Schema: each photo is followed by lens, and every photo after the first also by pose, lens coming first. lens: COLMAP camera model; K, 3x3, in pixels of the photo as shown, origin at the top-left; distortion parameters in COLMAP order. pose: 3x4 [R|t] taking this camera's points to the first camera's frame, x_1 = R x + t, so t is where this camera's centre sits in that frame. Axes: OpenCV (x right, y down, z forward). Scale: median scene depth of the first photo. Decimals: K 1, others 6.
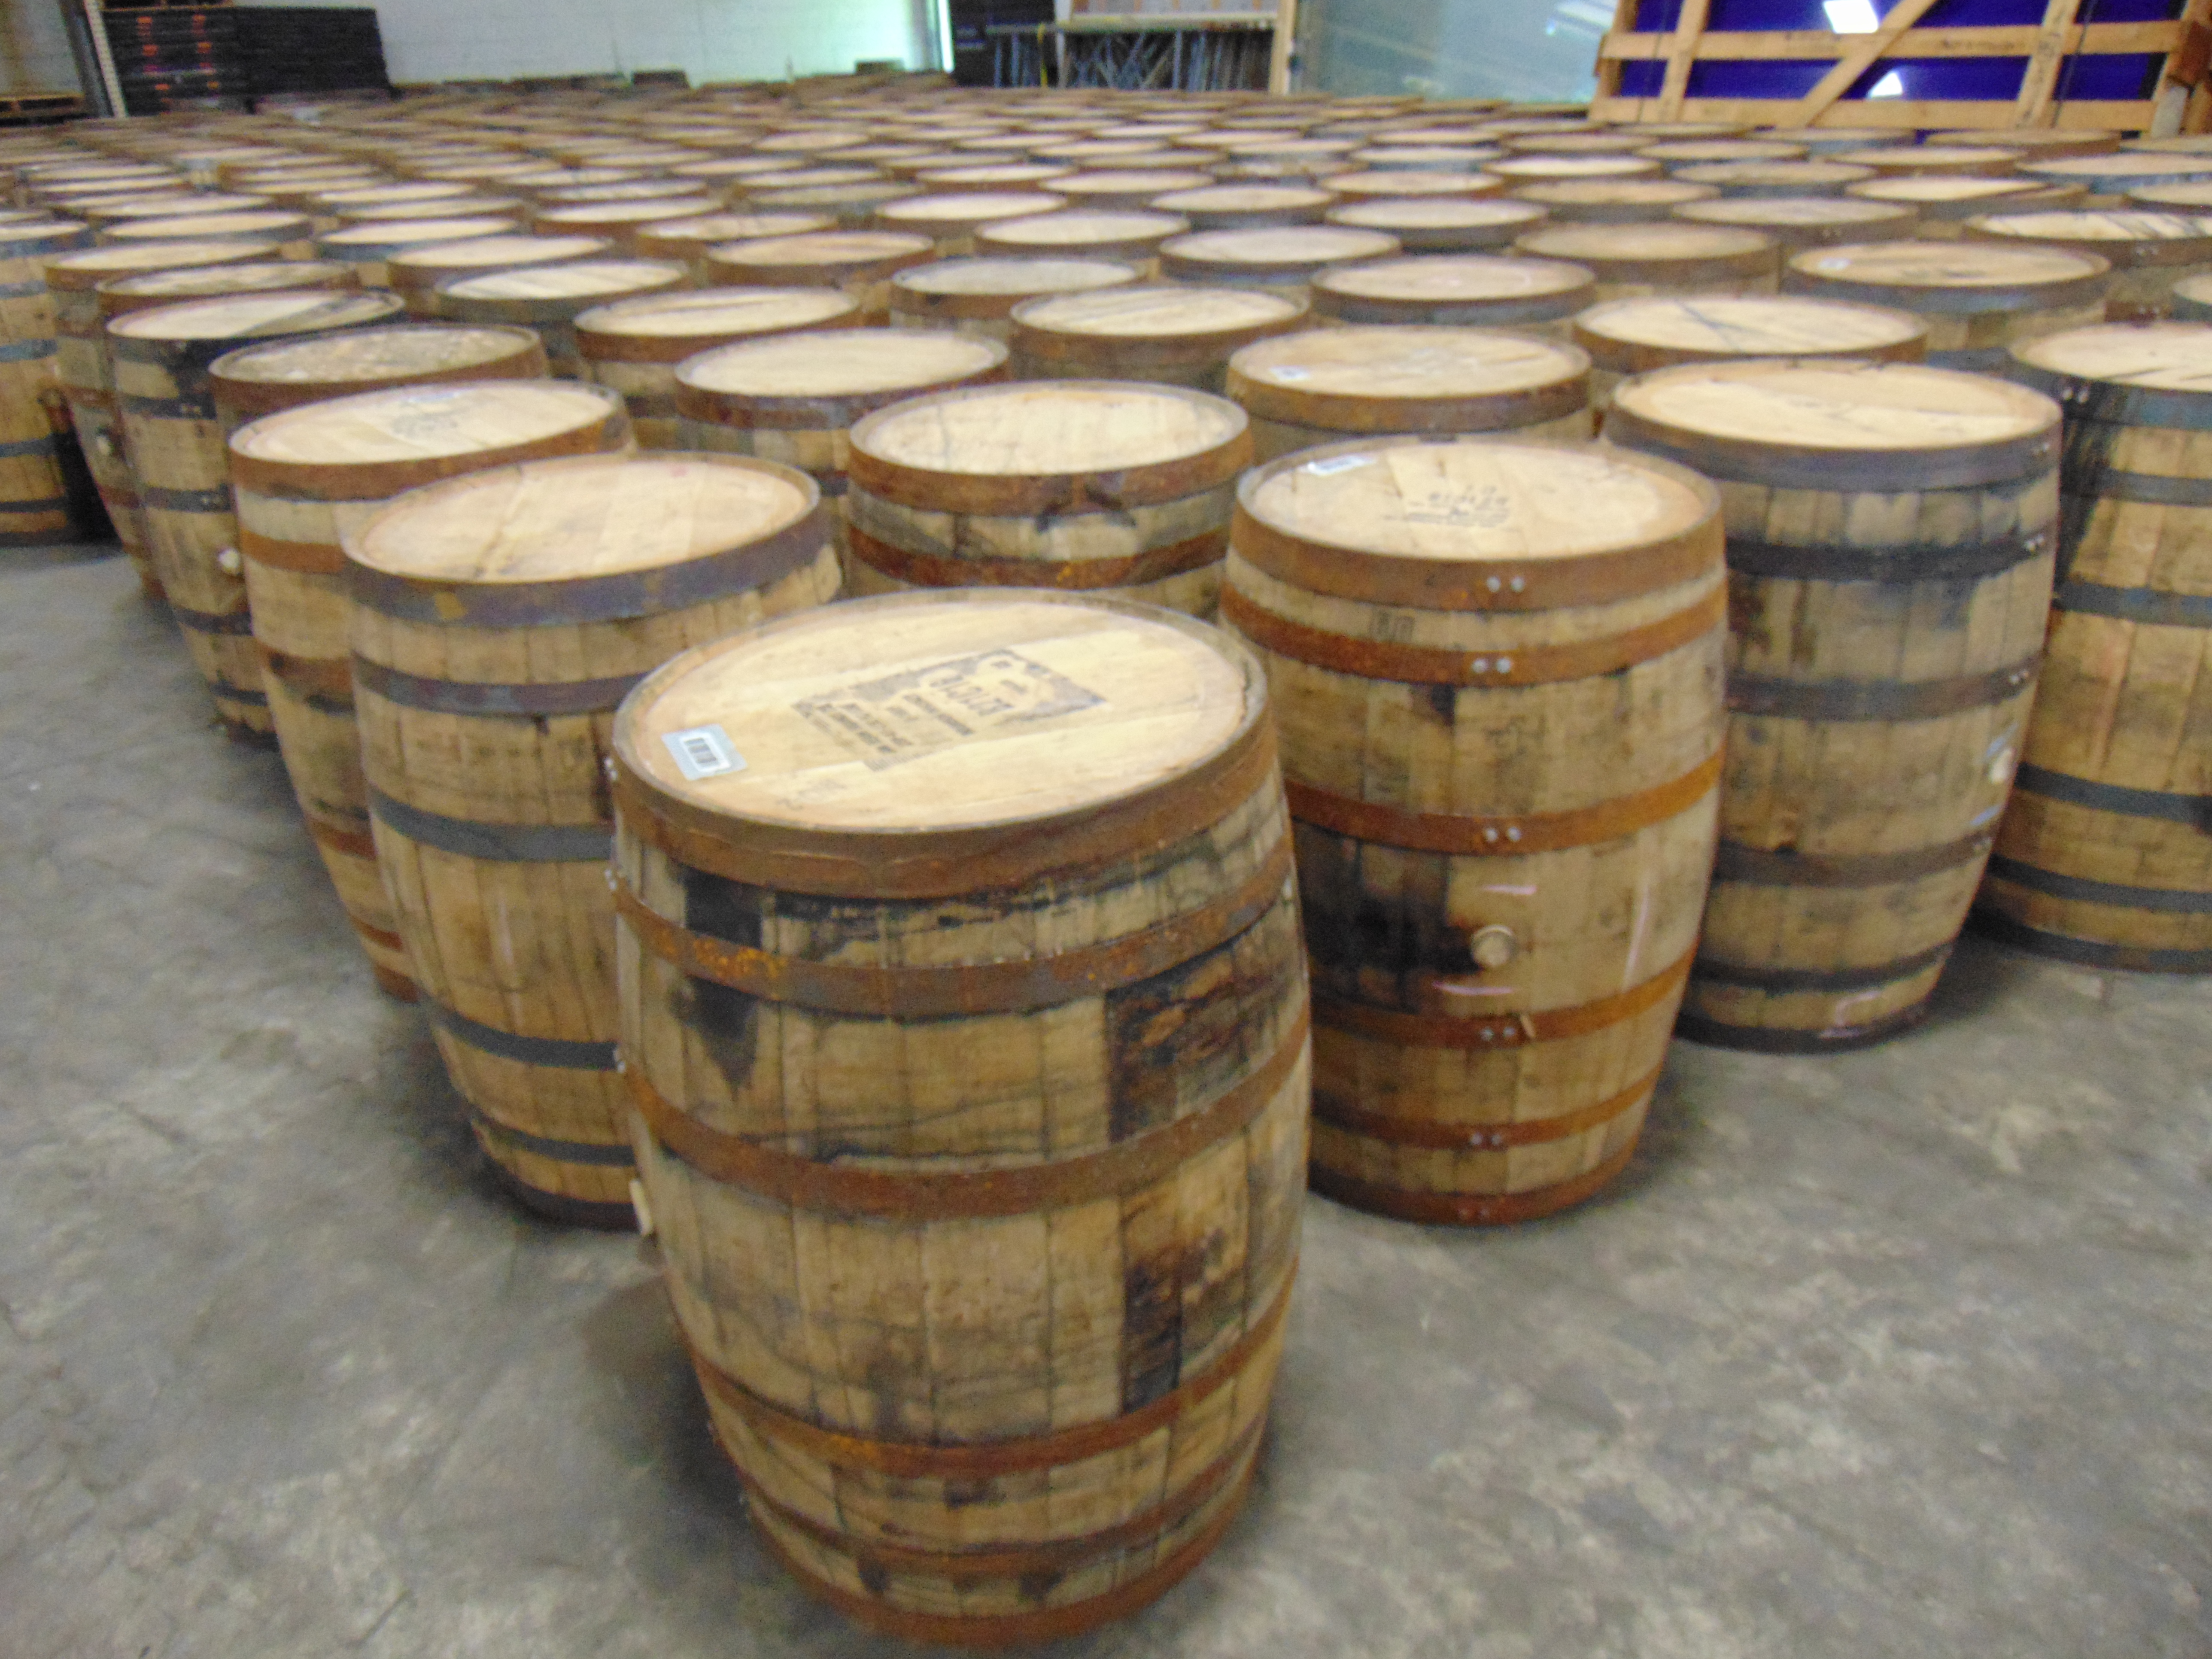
lens RADIAL K [[1646.2, 0, 1106.0], [0, 1646.2, 829.5], [0, 0, 1]] dist [-0.016286, 0.043498]
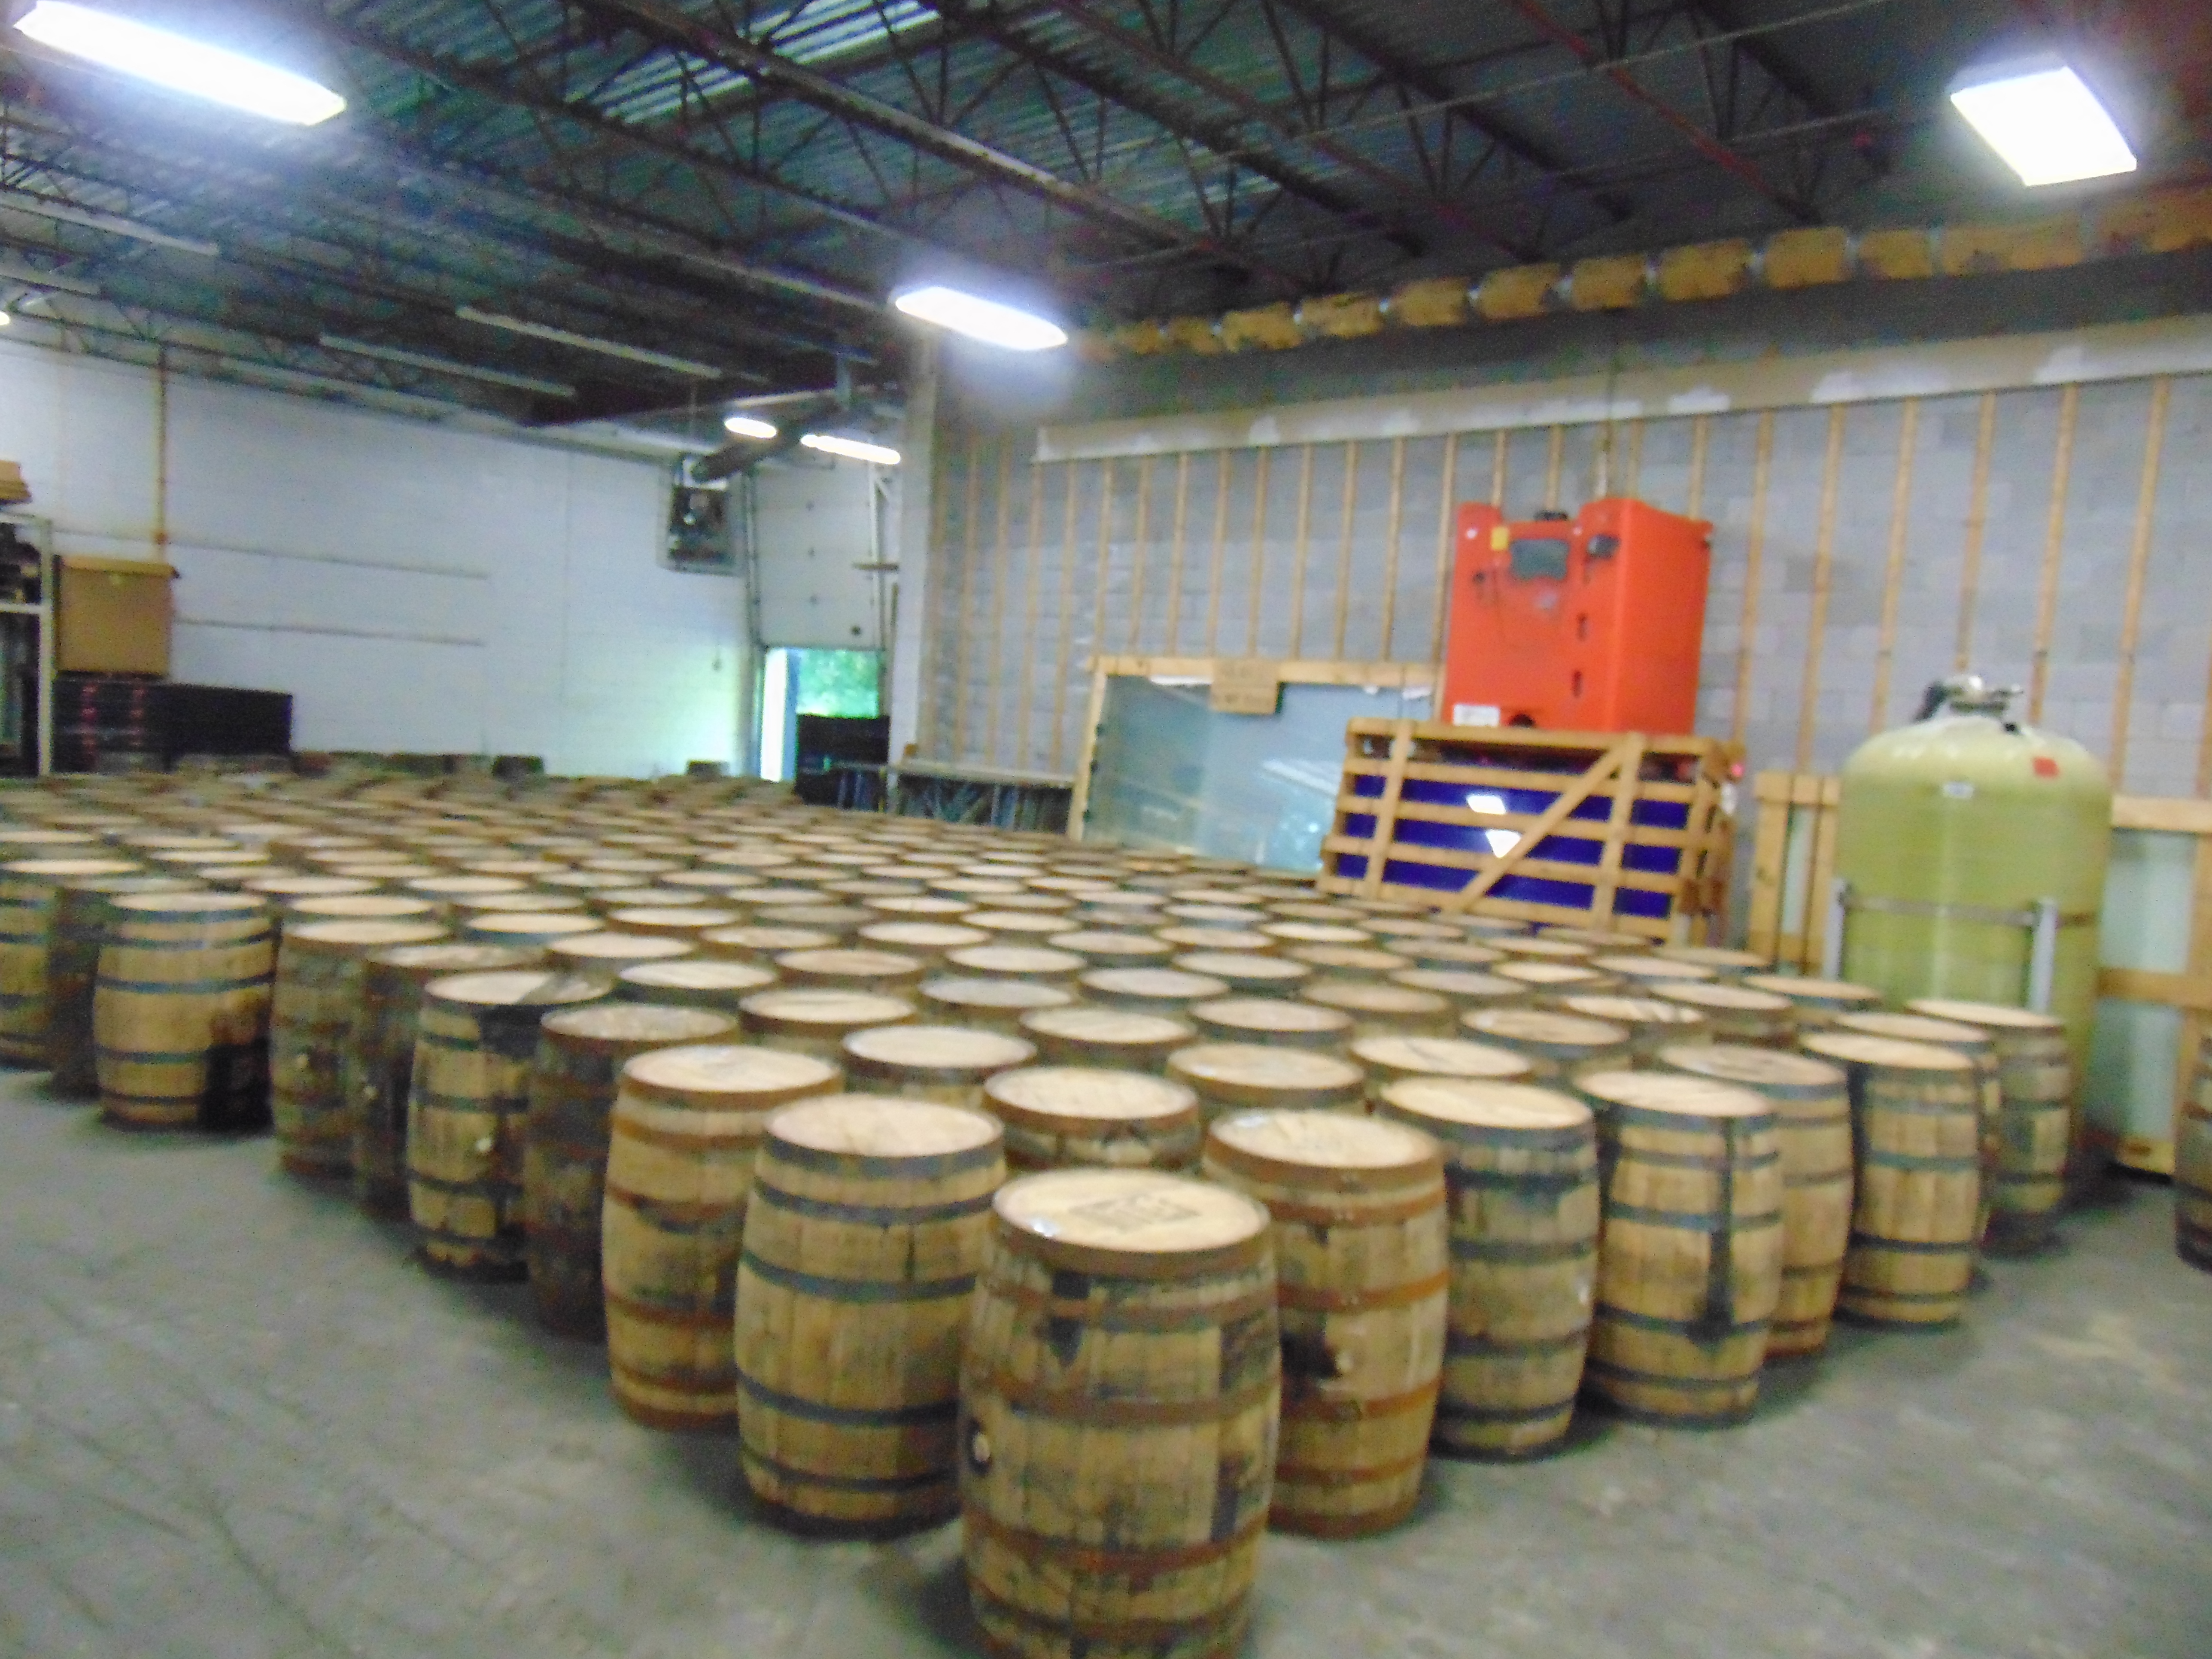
lens RADIAL K [[1646.2, 0, 1106.0], [0, 1646.2, 829.5], [0, 0, 1]] dist [-0.016286, 0.043498]
pose [[0.983921, 0.082053, 0.158640, -0.368386], [-0.014952, 0.922946, -0.384640, 0.214939], [-0.177977, 0.376084, 0.909332, -0.884445]]
